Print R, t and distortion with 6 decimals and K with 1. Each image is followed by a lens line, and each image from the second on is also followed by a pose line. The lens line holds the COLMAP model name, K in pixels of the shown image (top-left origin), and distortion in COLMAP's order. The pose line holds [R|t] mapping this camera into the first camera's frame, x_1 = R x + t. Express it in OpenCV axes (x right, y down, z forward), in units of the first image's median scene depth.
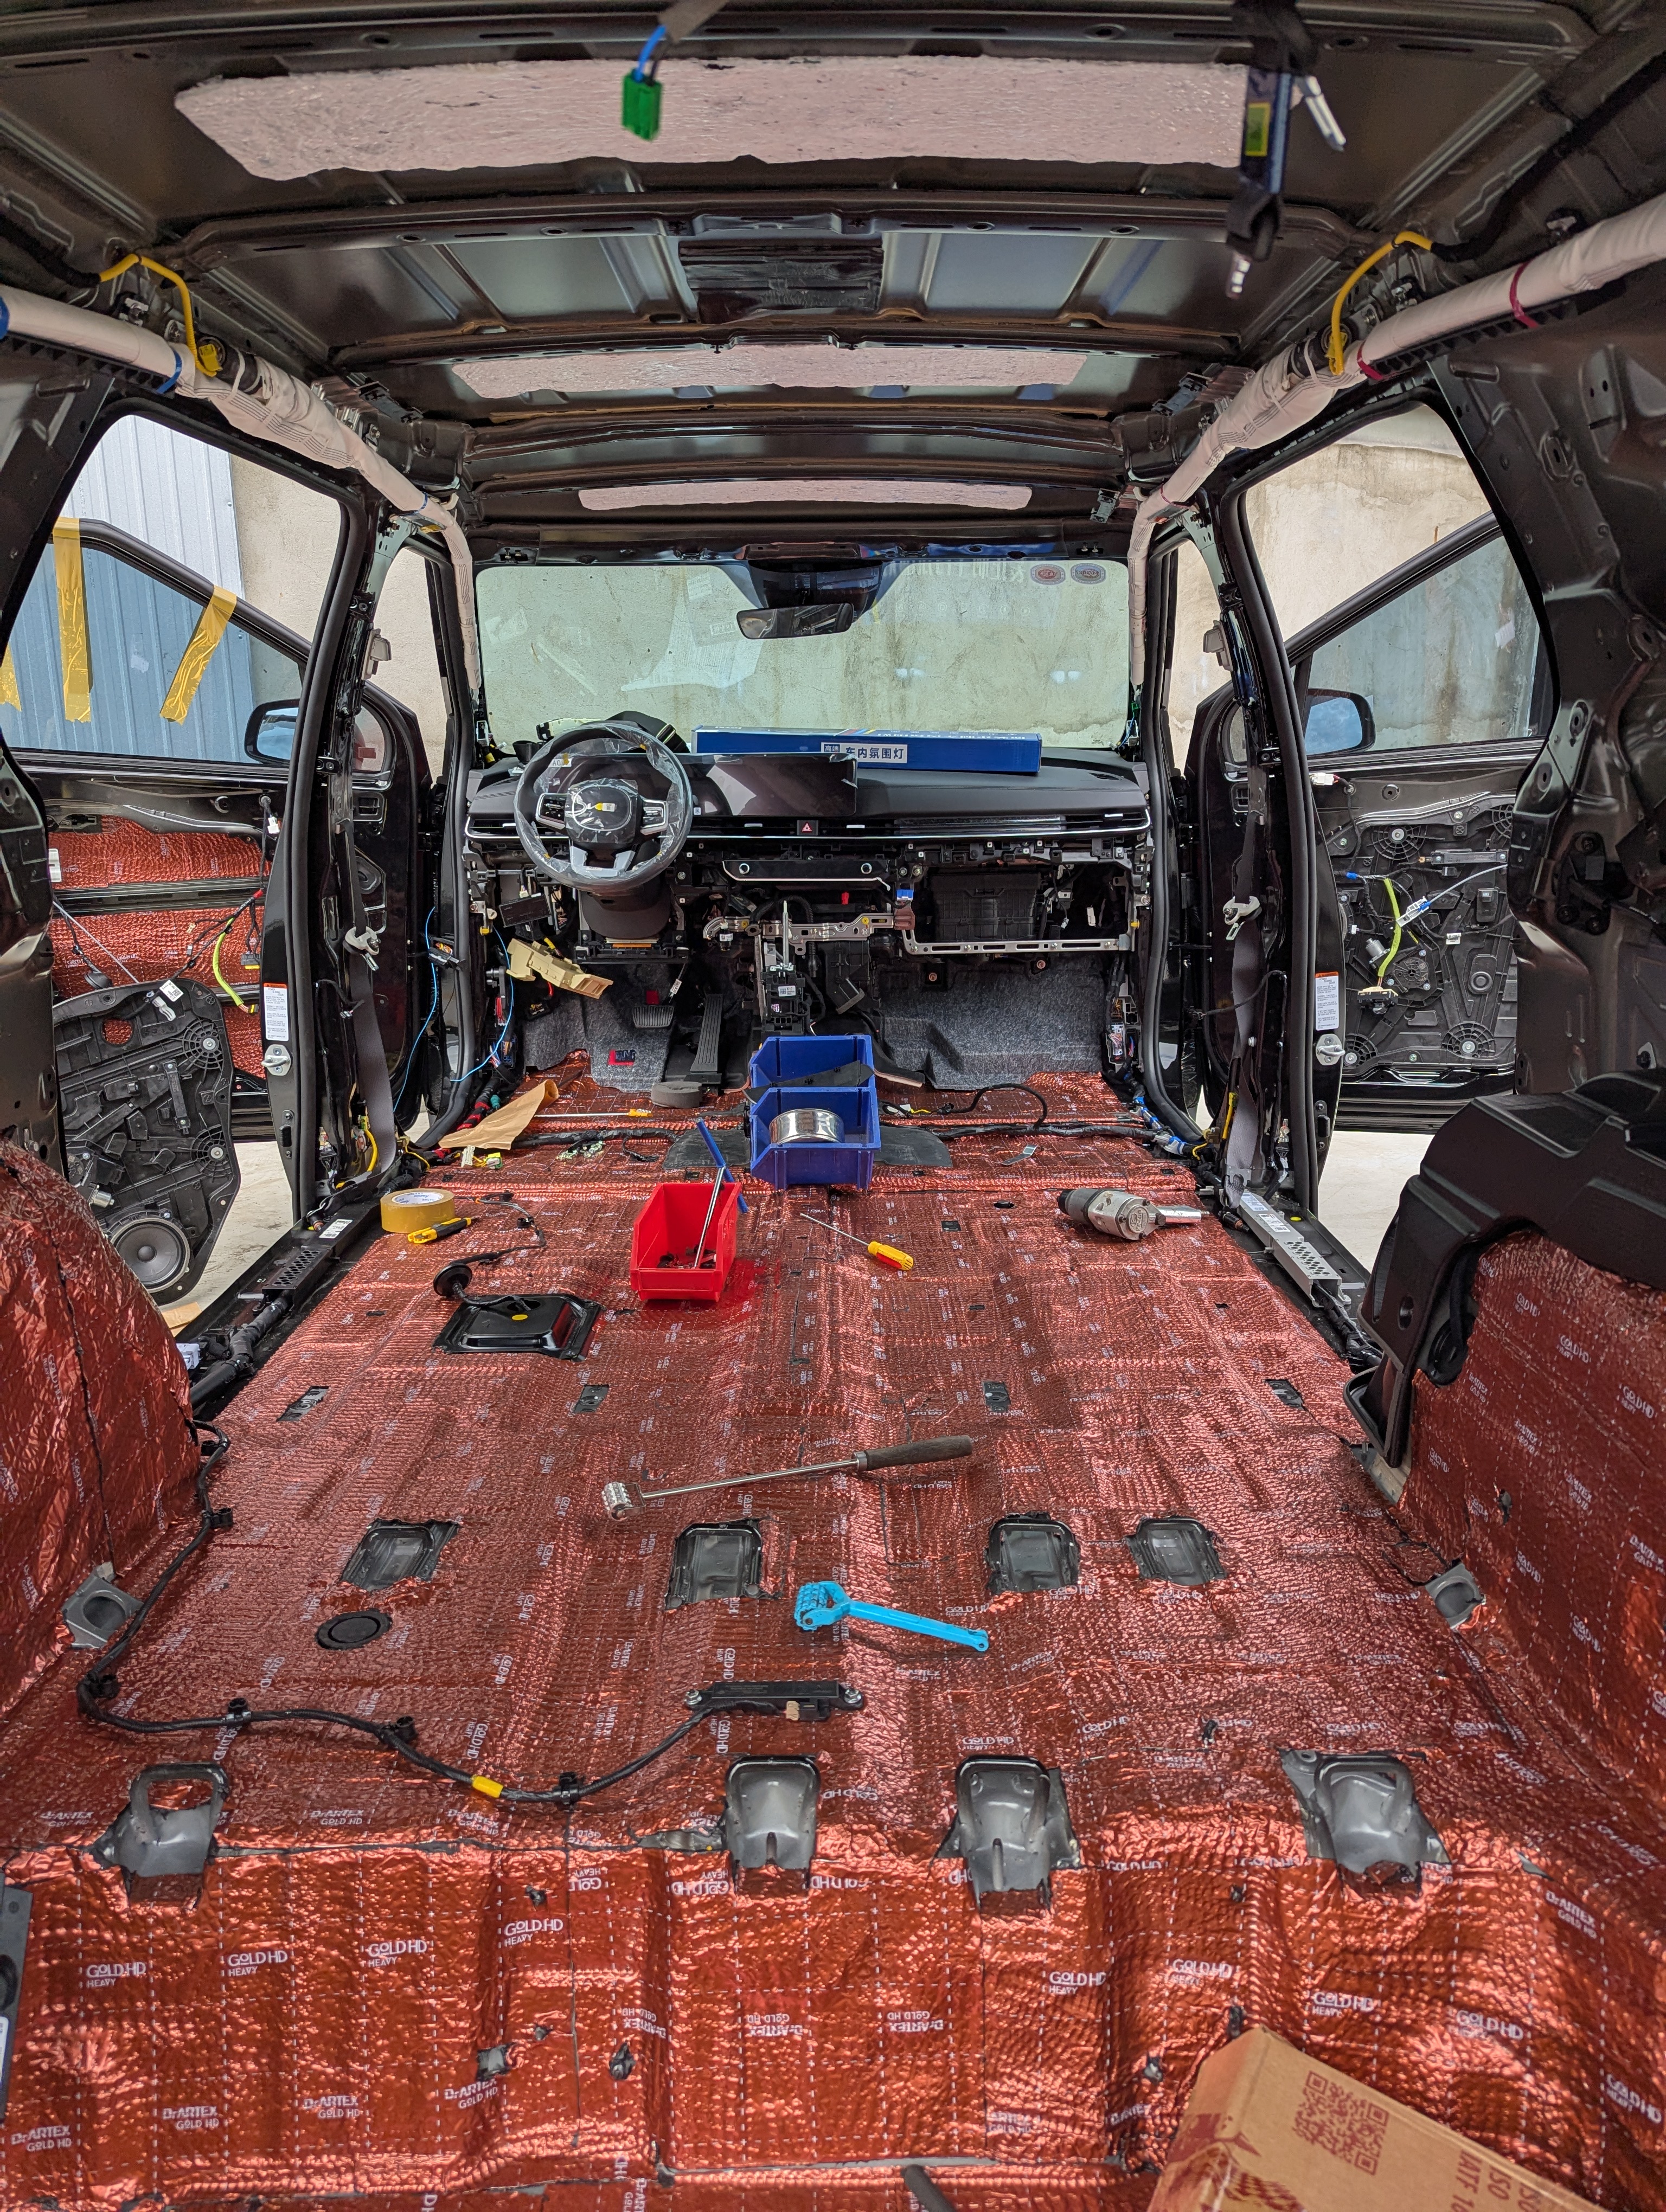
lens RADIAL K [[1578.4, 0, 833.0], [0, 1578.4, 1106.0], [0, 0, 1]] dist [0.057822, -0.052877]
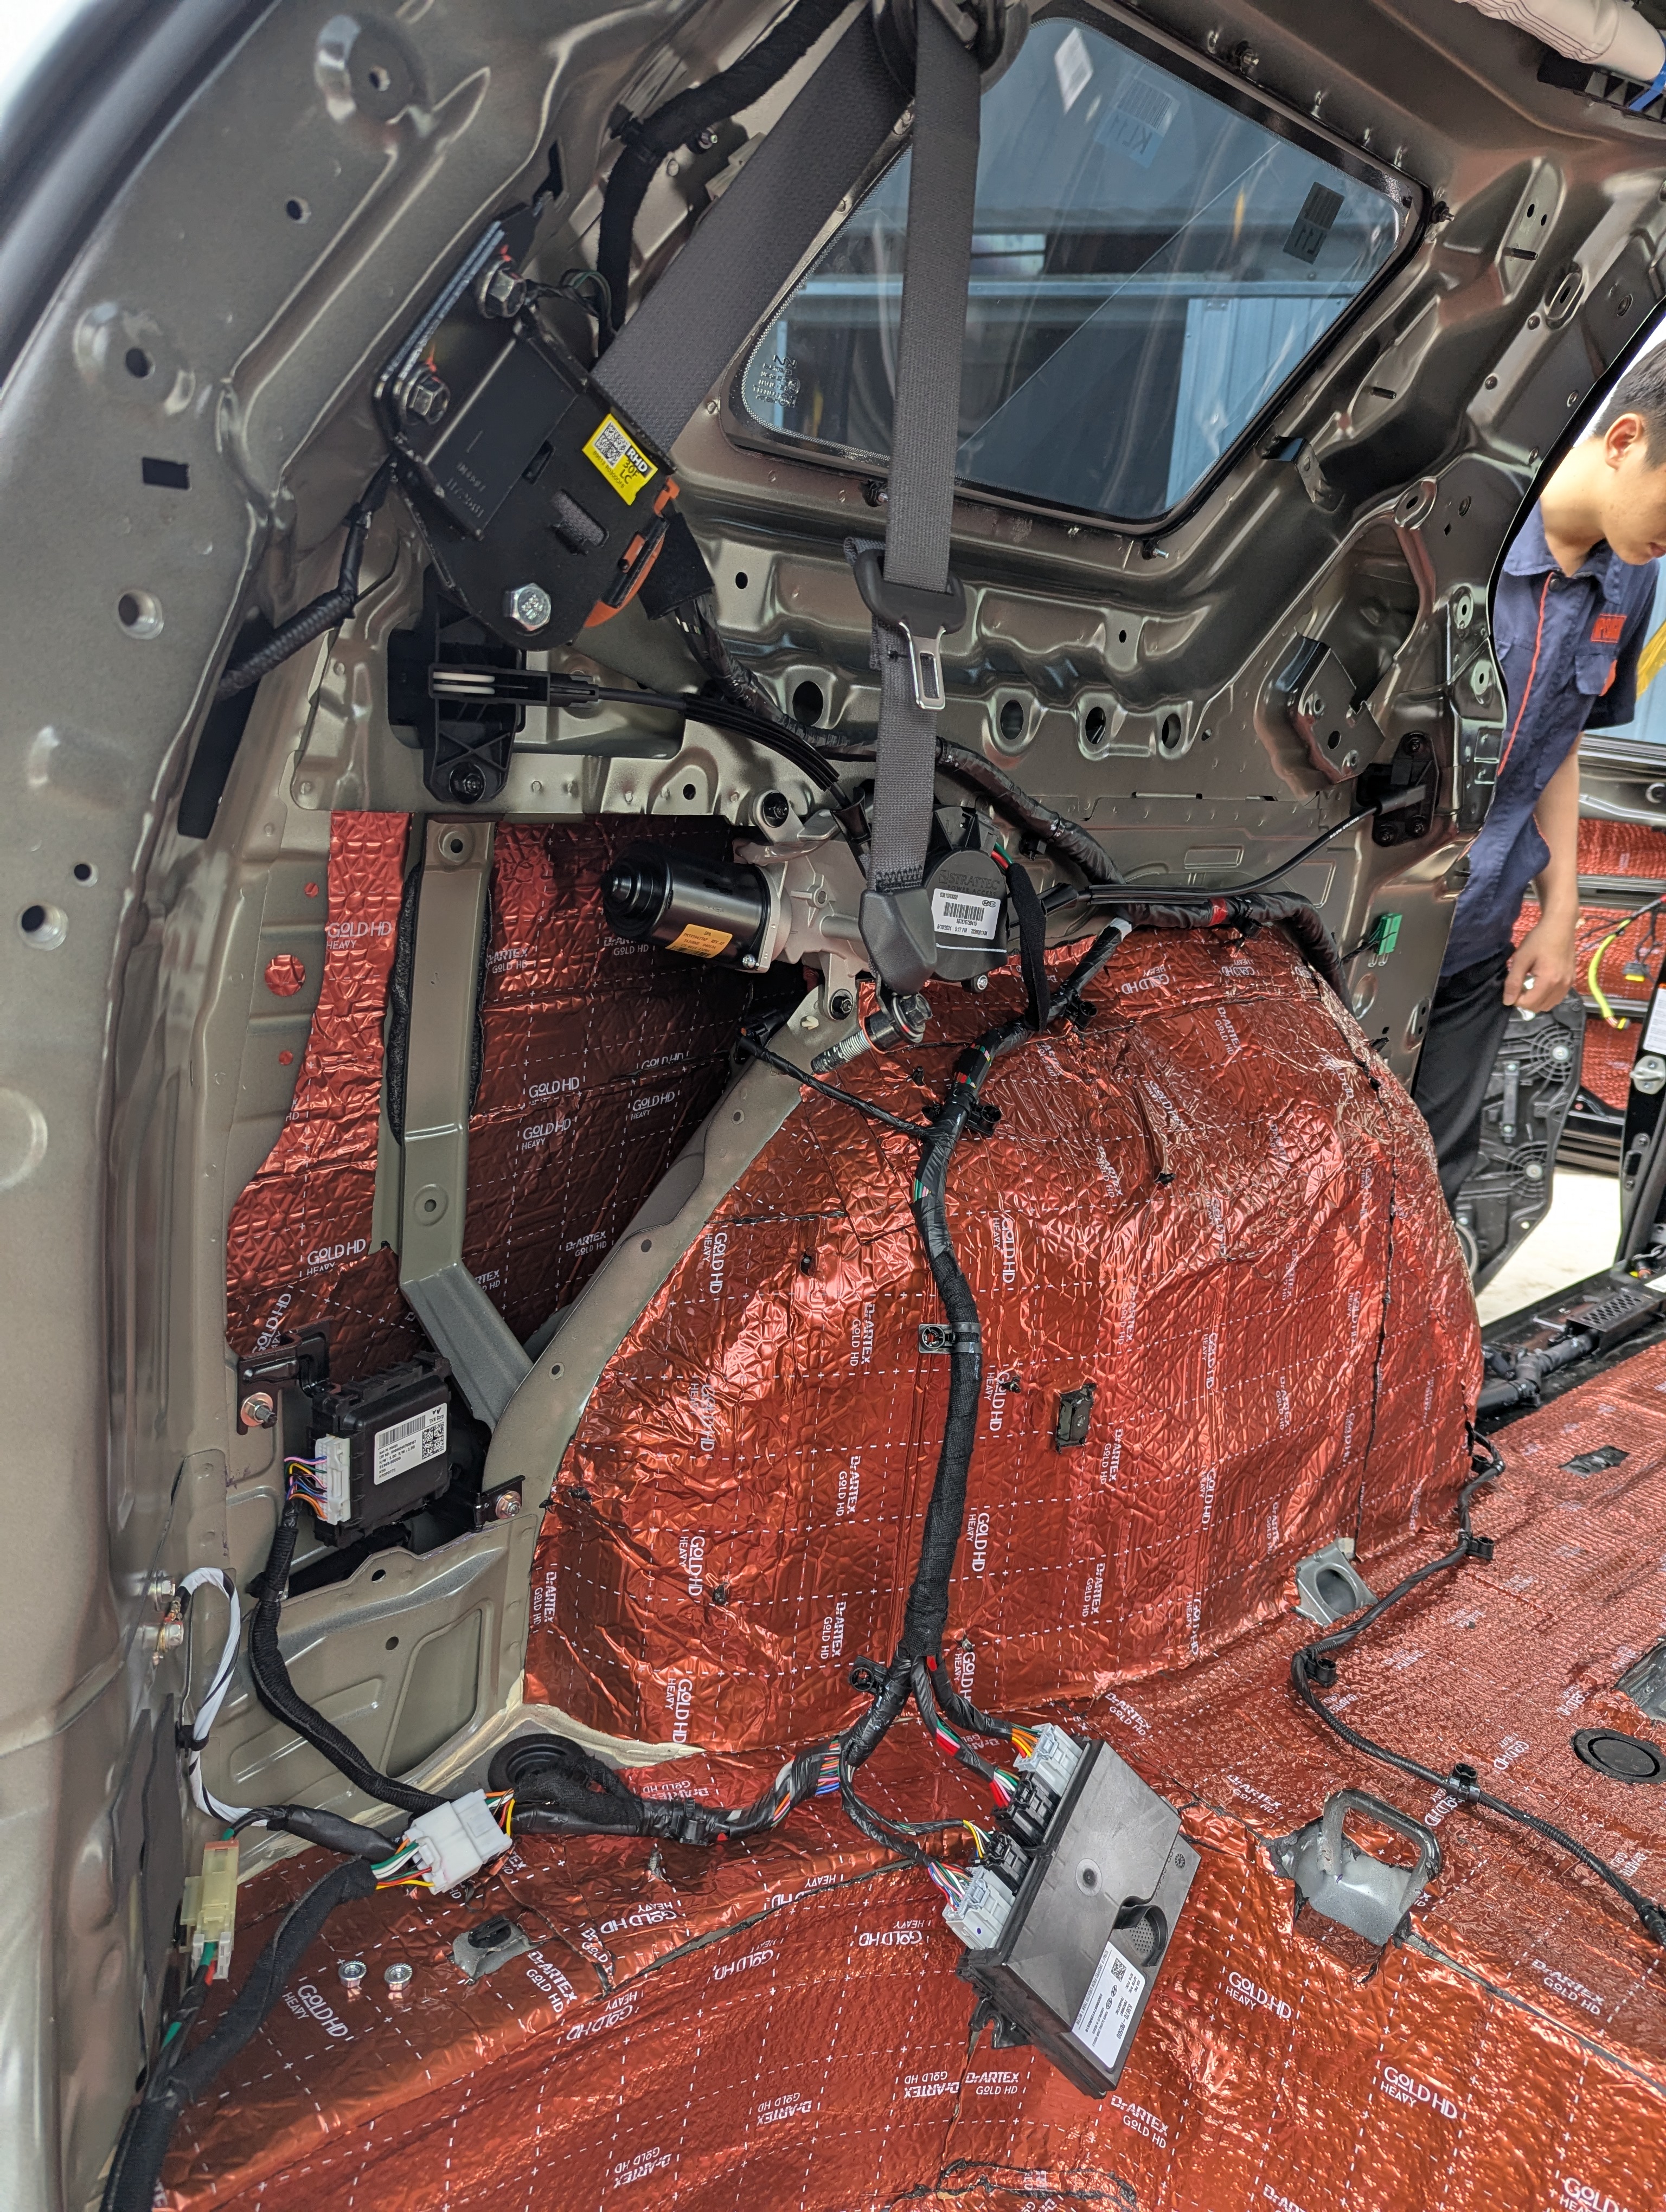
lens RADIAL K [[1578.4, 0, 833.0], [0, 1578.4, 1106.0], [0, 0, 1]] dist [0.057822, -0.052877]
pose [[0.688549, 0.227812, -0.688478, -0.098406], [-0.247026, 0.966279, 0.072683, 0.060538], [0.681821, 0.120026, 0.721606, 0.137594]]
